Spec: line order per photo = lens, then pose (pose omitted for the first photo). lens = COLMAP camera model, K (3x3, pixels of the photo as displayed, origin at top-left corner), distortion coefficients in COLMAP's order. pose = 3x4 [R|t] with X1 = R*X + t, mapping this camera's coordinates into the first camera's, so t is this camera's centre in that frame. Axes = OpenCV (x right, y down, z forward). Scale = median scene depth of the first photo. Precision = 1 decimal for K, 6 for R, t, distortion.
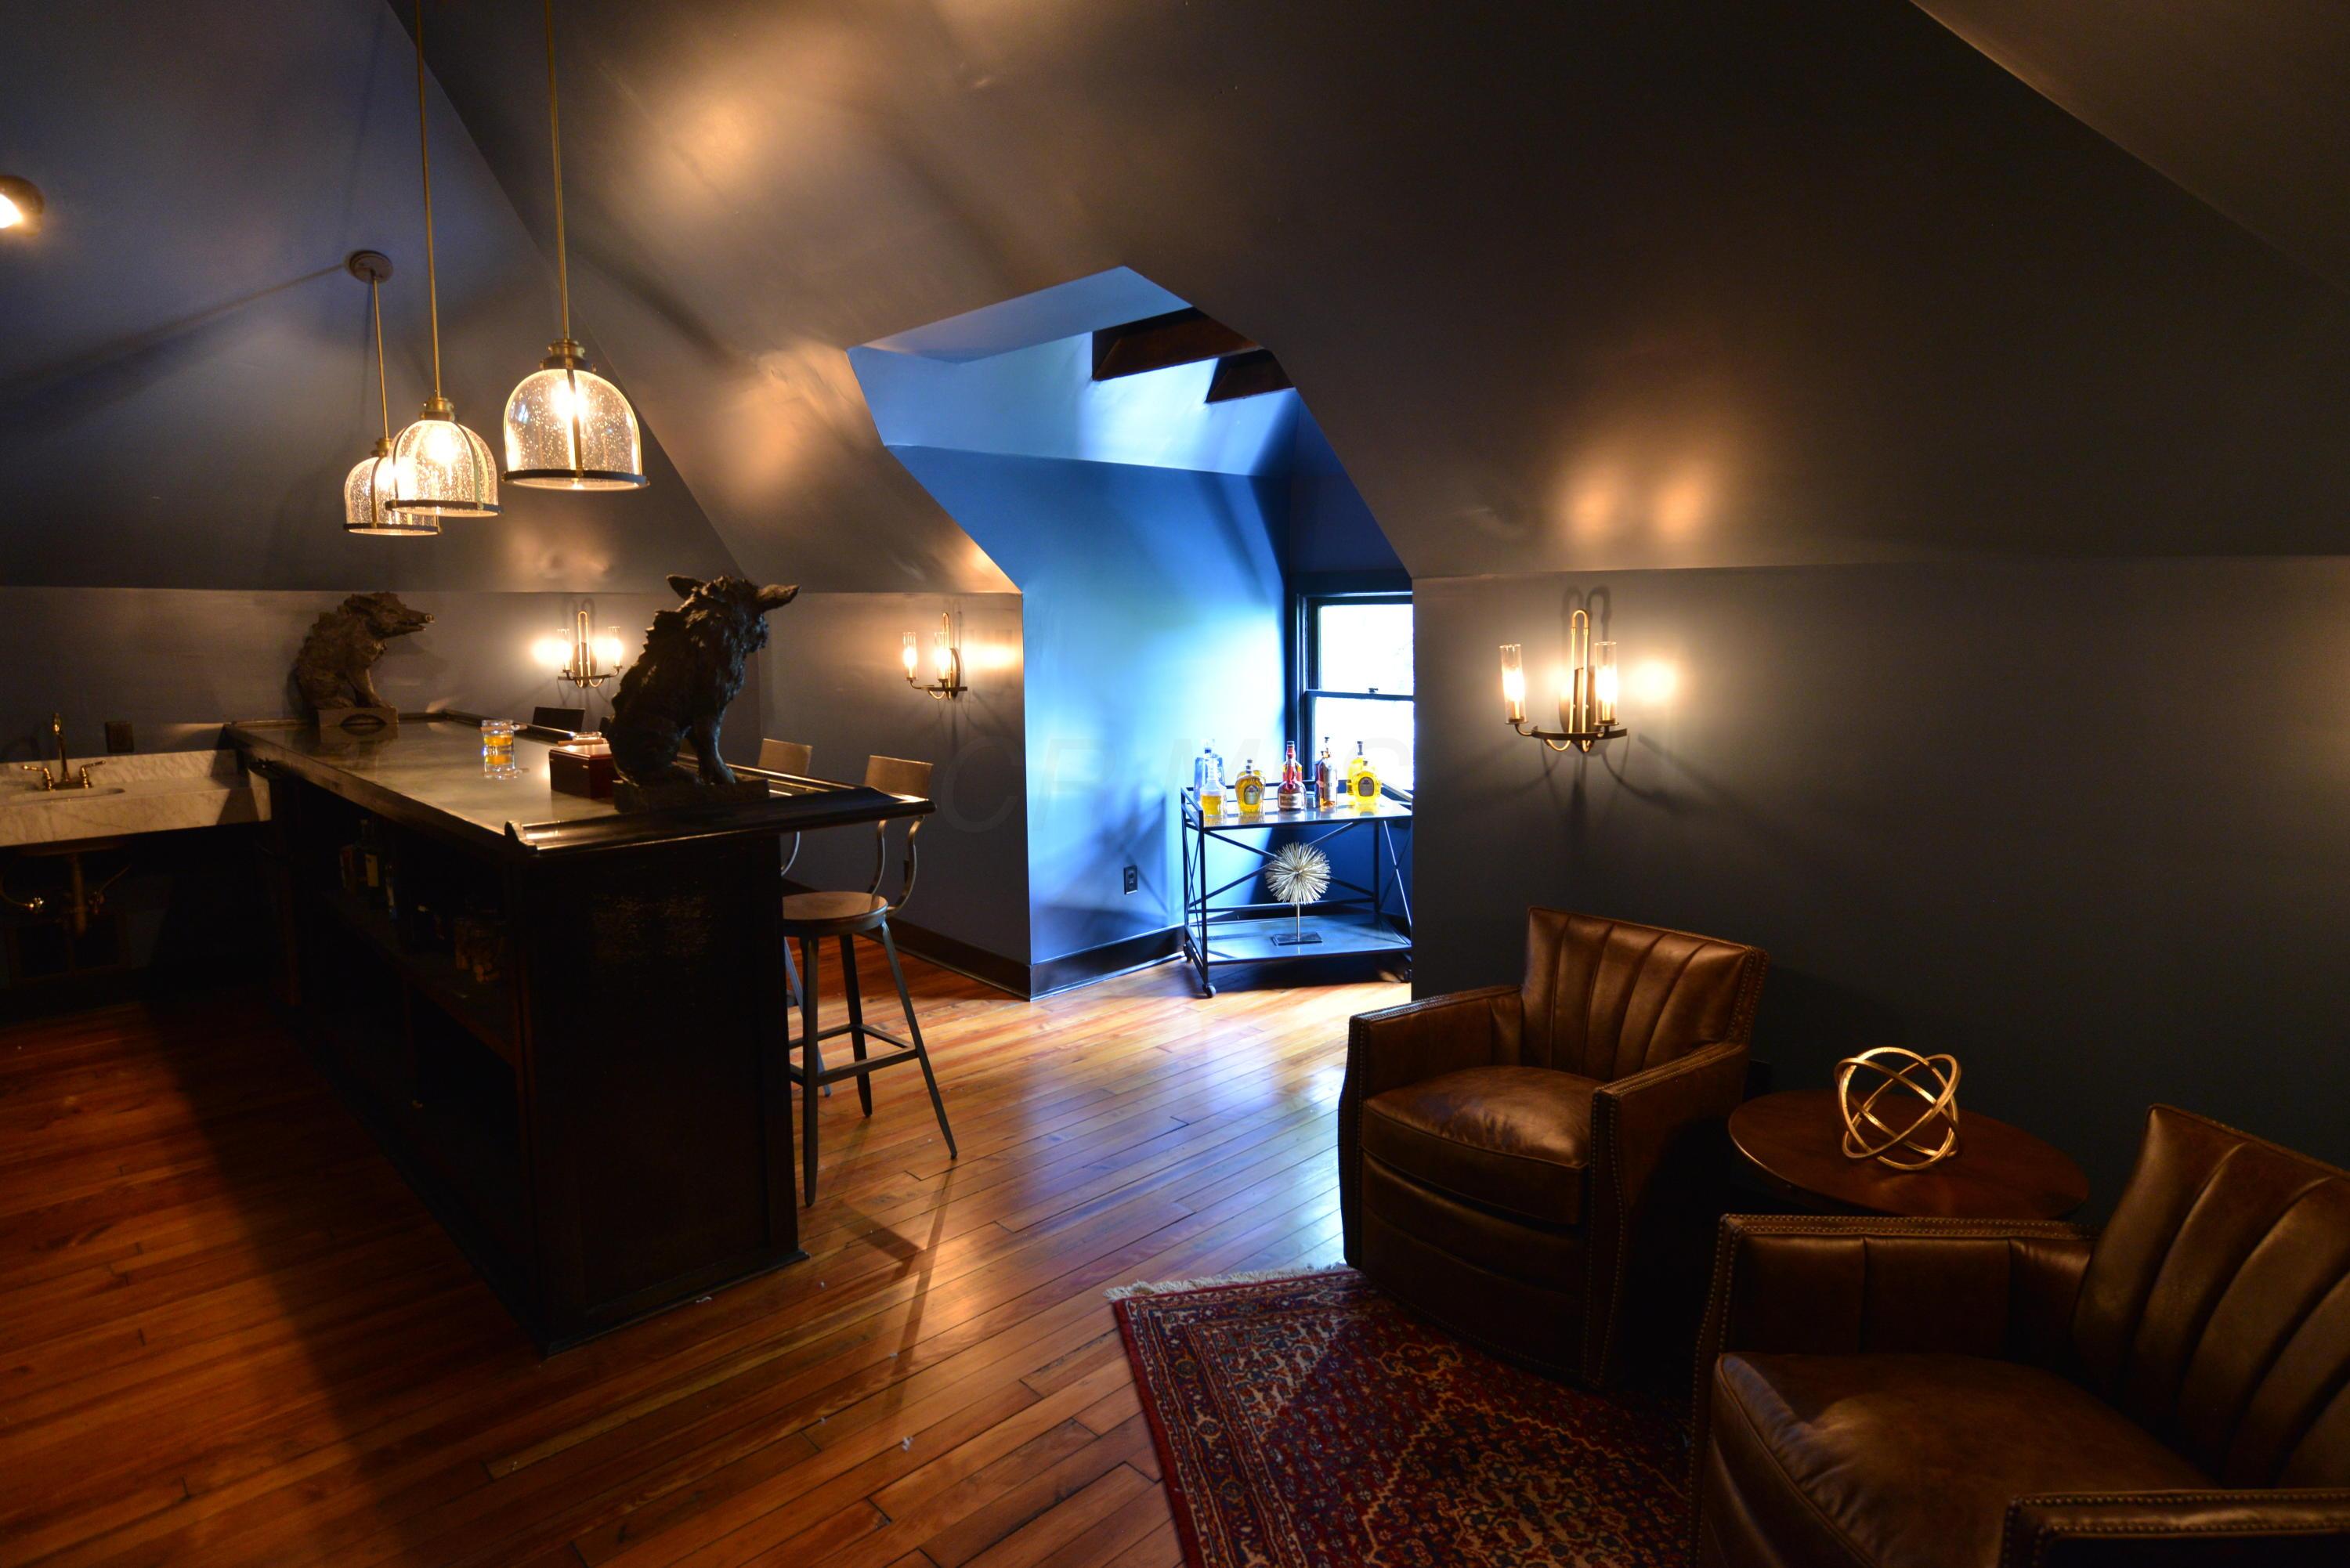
lens RADIAL K [[1233.1, 0, 1183.9], [0, 1233.1, 769.8], [0, 0, 1]] dist [-0.015271, 0.006116]
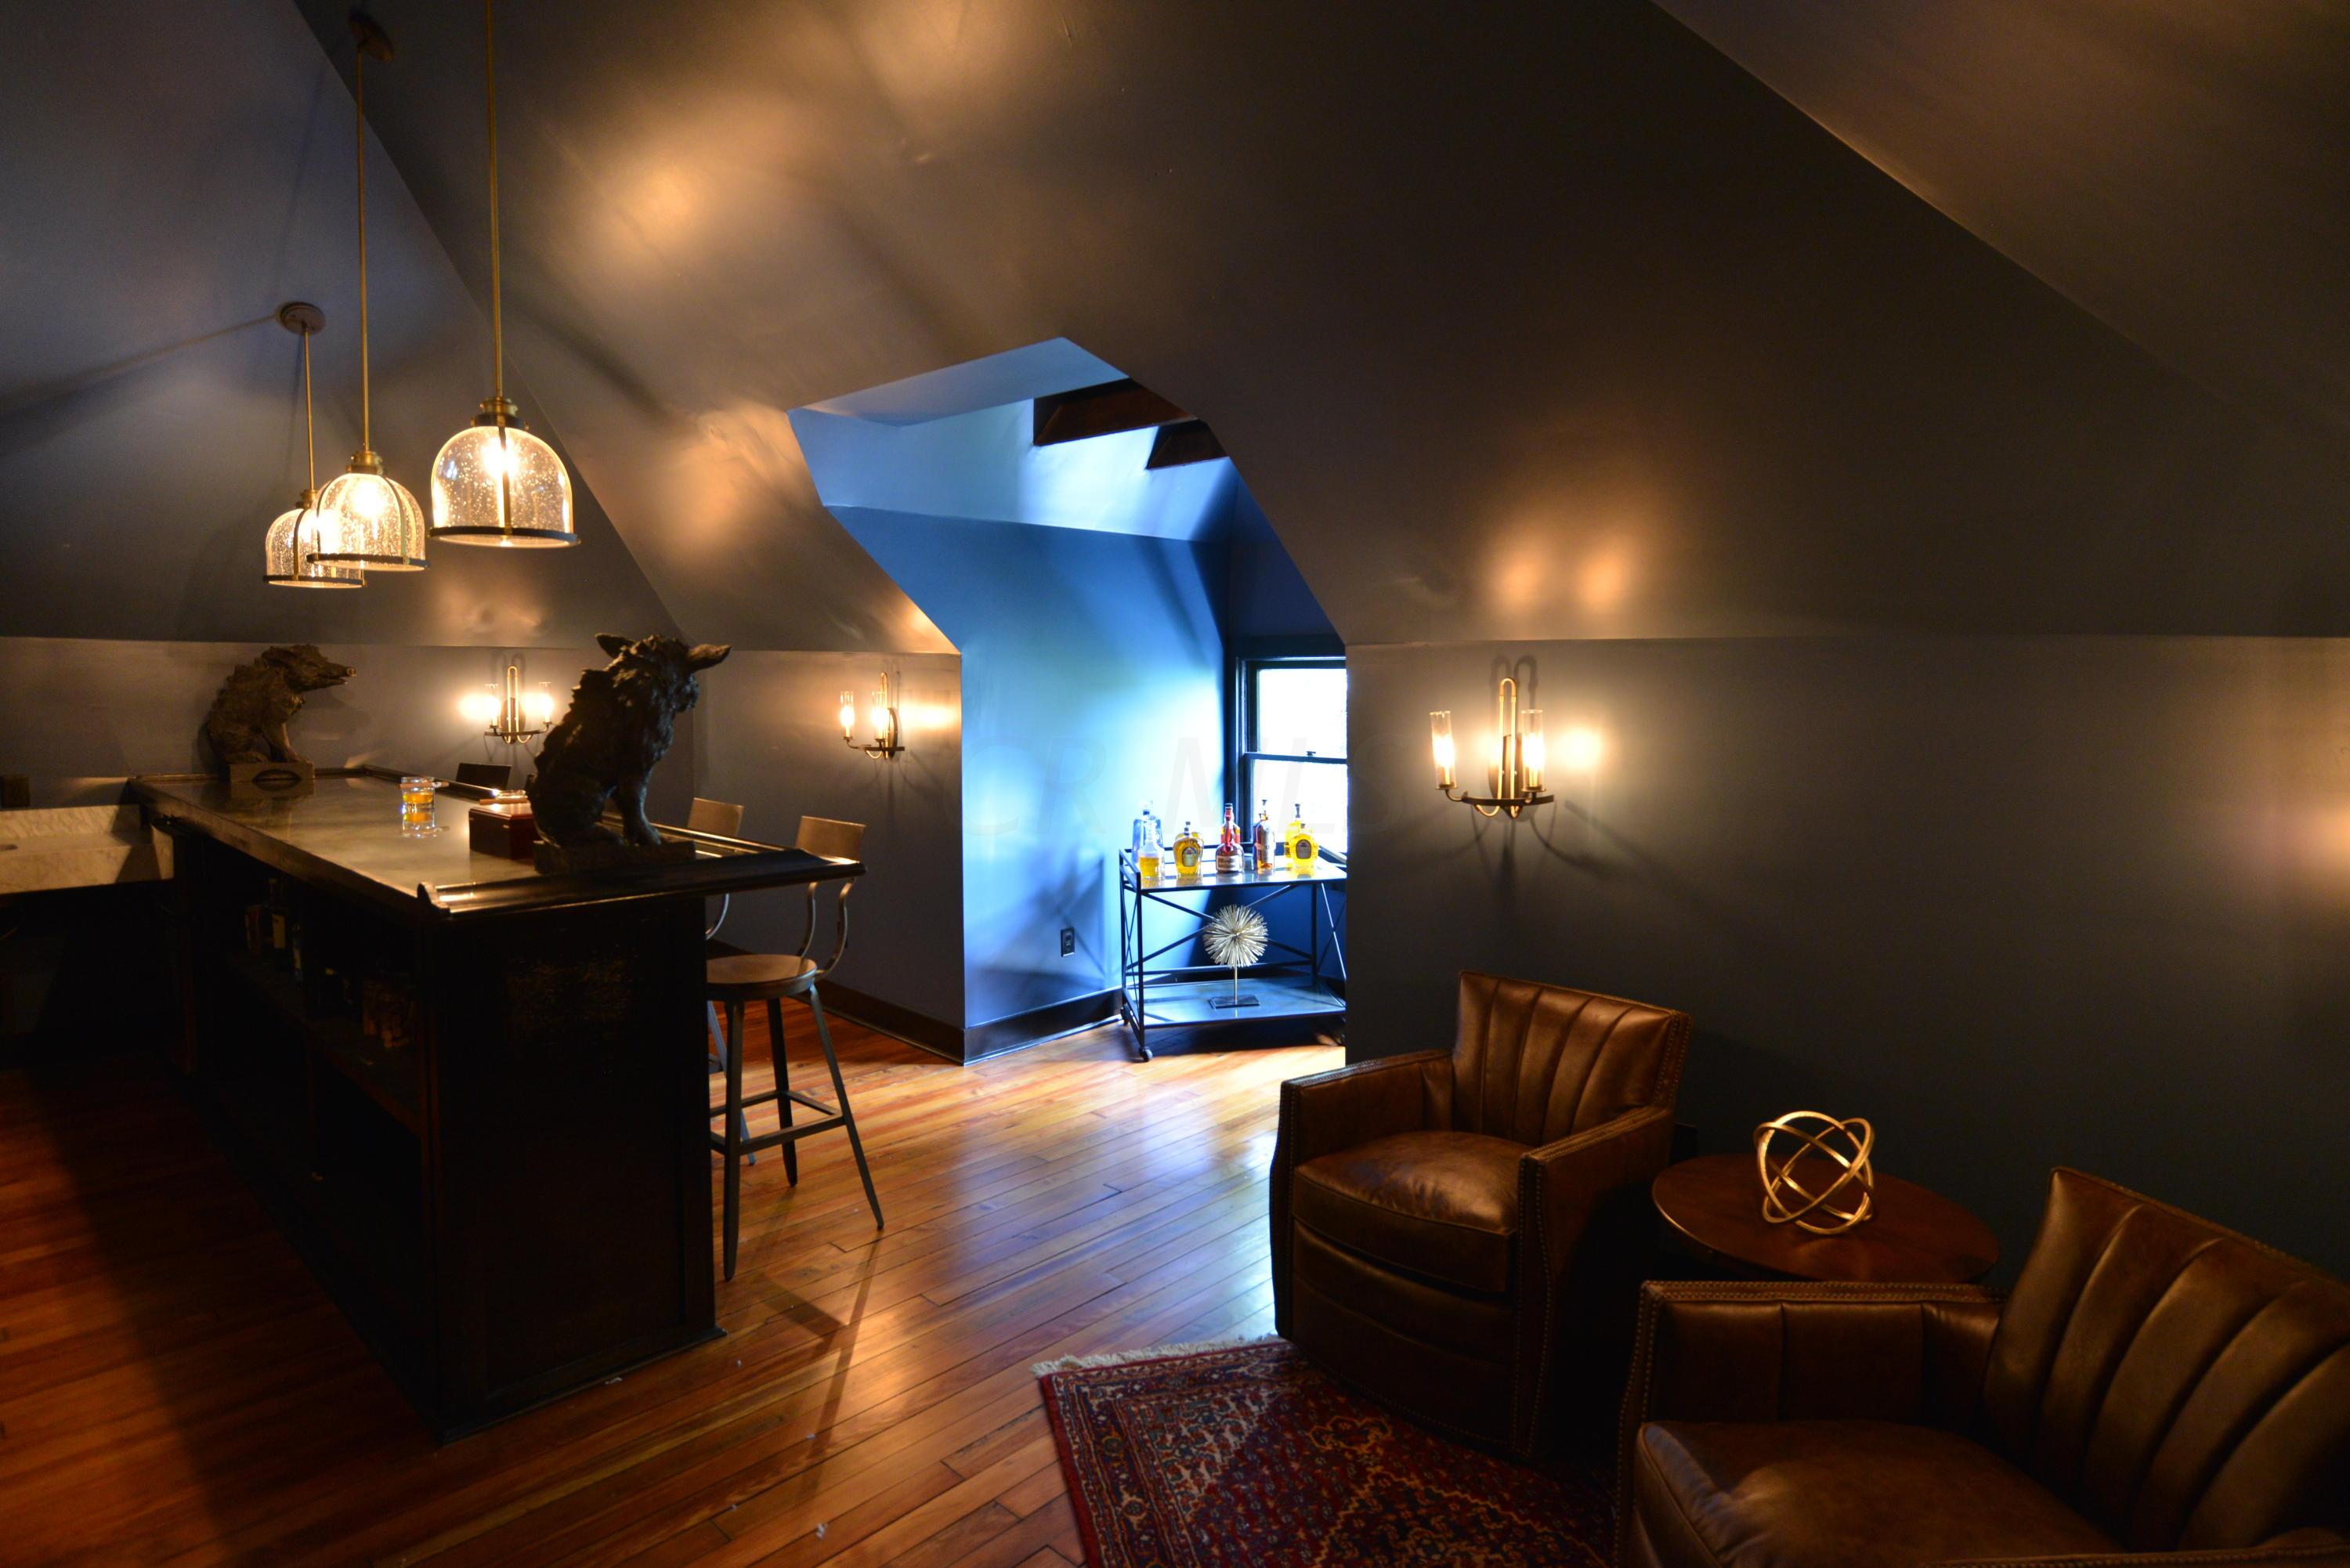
lens RADIAL K [[1233.1, 0, 1183.9], [0, 1233.1, 769.8], [0, 0, 1]] dist [-0.015271, 0.006116]
pose [[0.998952, 0.007814, 0.045093, 0.008009], [-0.005626, 0.998810, -0.048438, -0.003023], [-0.045418, 0.048134, 0.997808, -0.003508]]
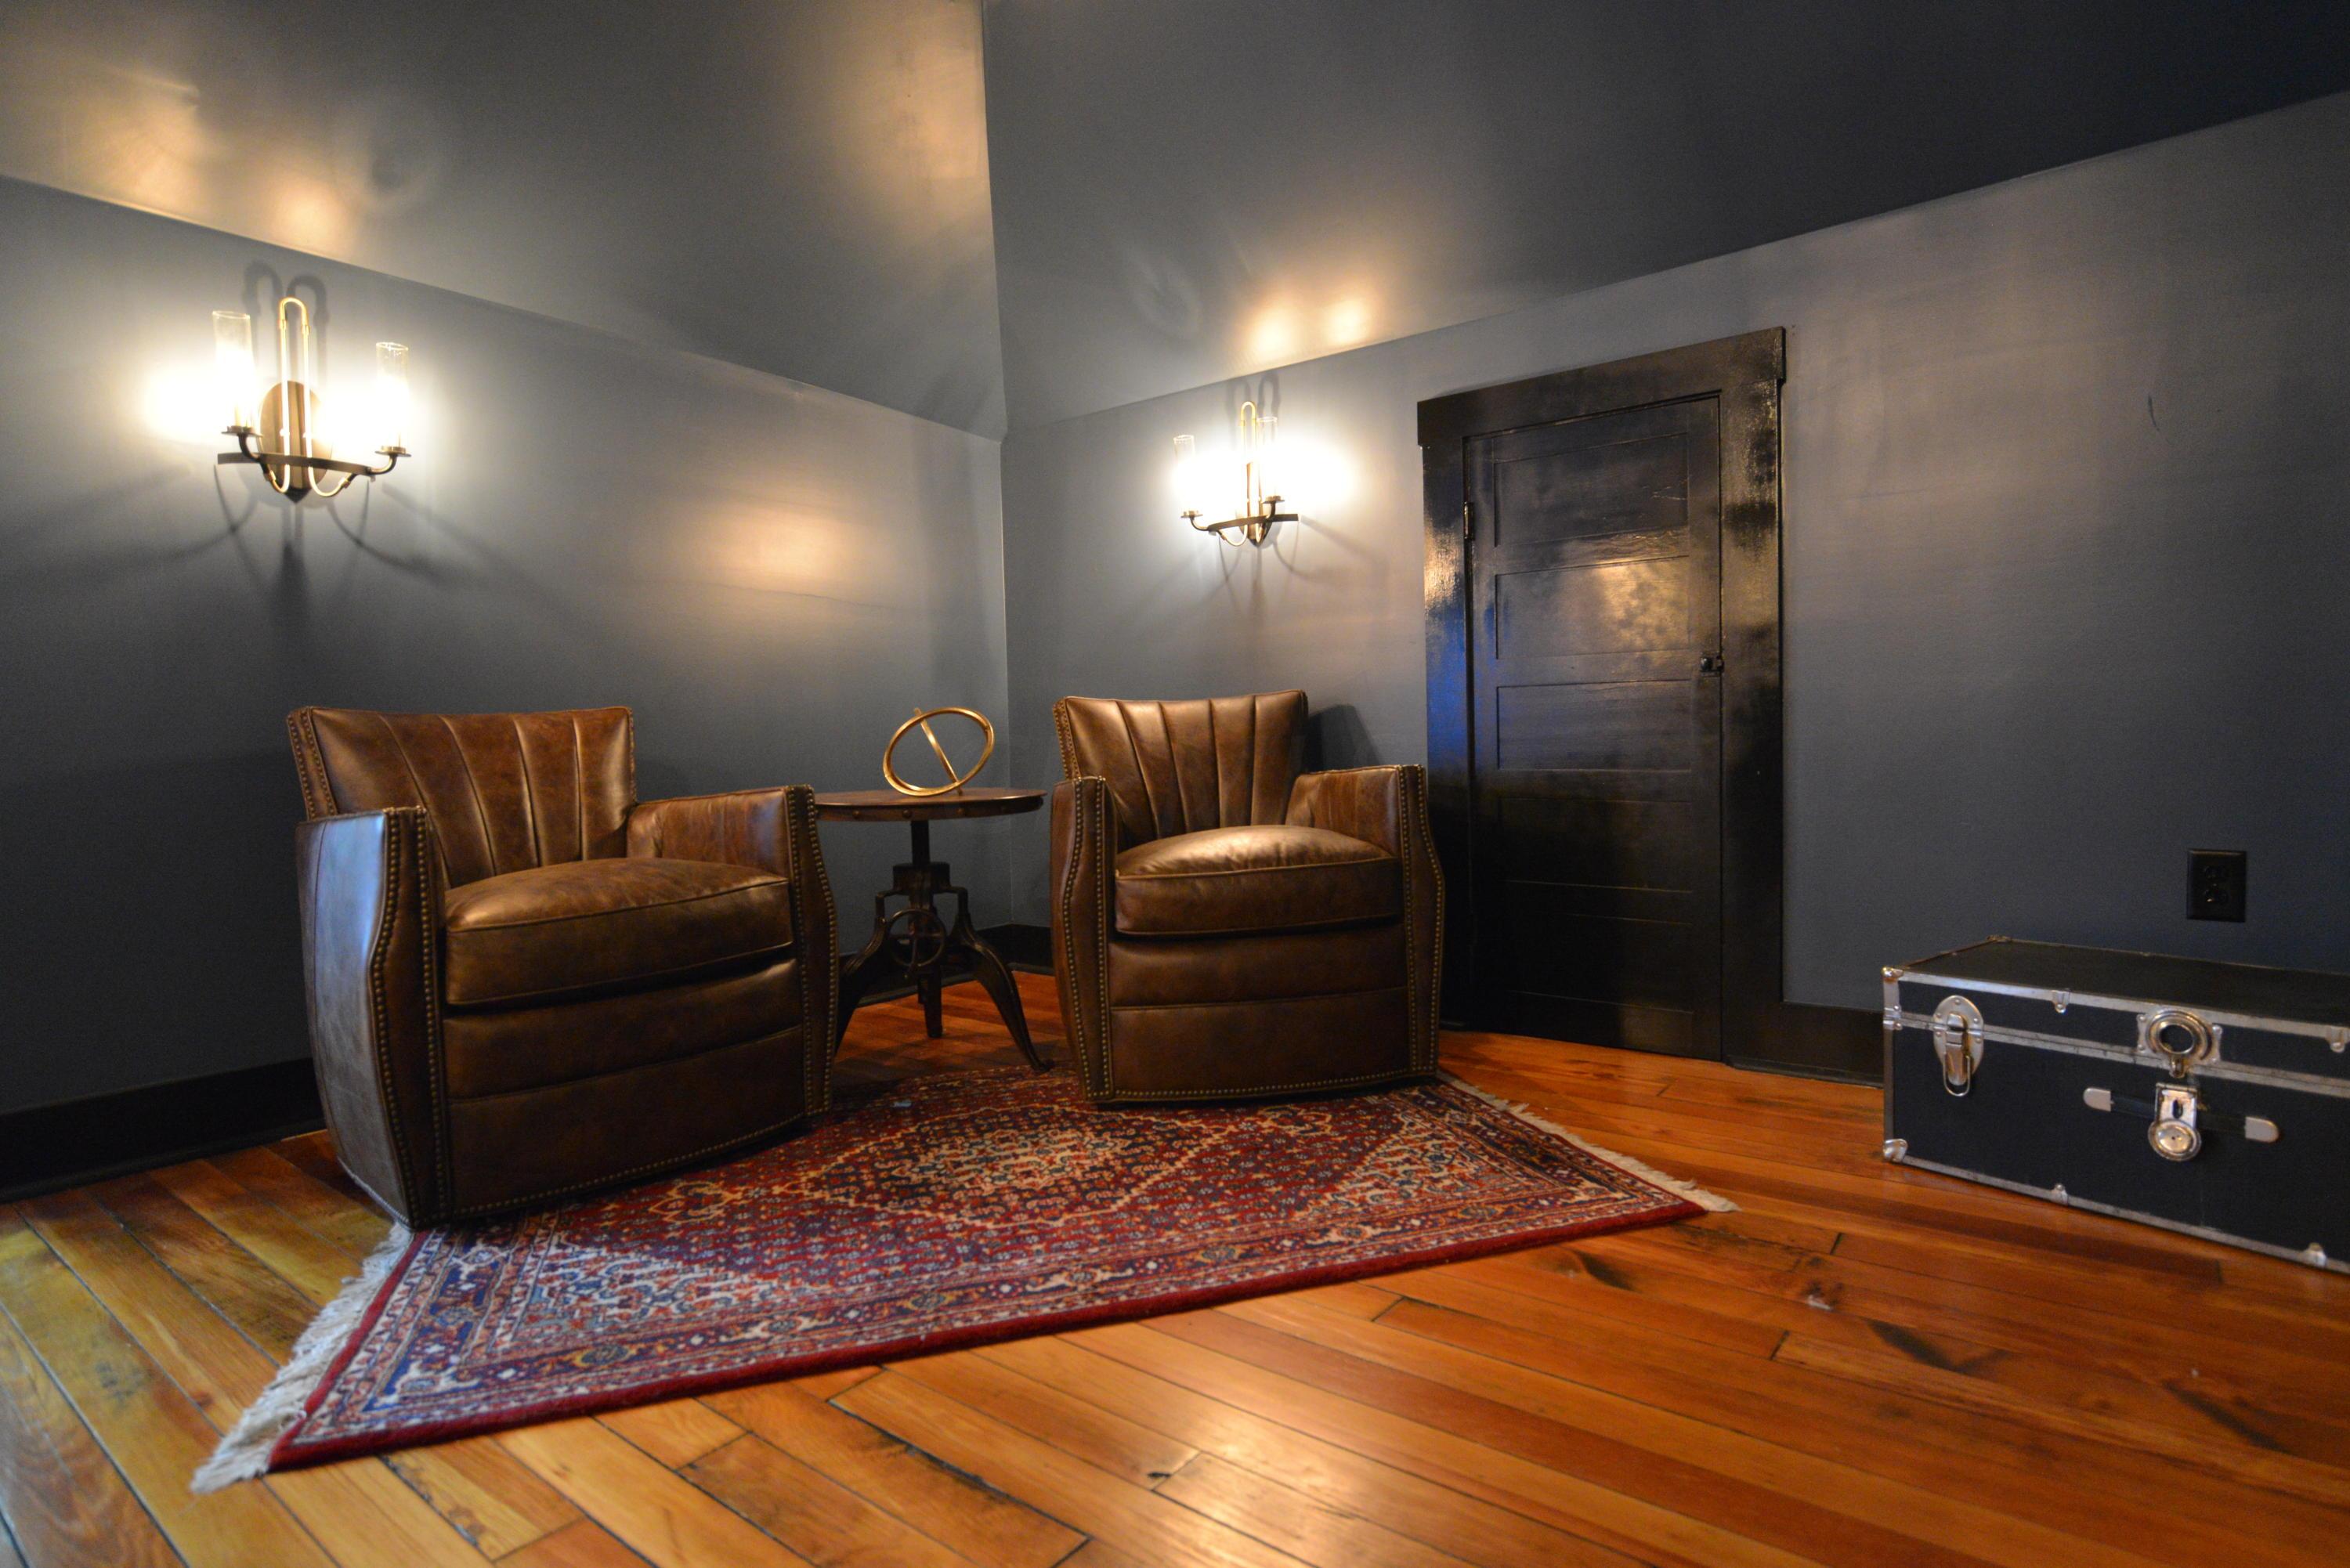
lens RADIAL K [[1233.1, 0, 1183.9], [0, 1233.1, 769.8], [0, 0, 1]] dist [-0.015271, 0.006116]
pose [[-0.125840, -0.017987, 0.991888, -0.455953], [0.139744, 0.989545, 0.035674, 0.189255], [-0.982159, 0.143099, -0.122010, 0.607551]]
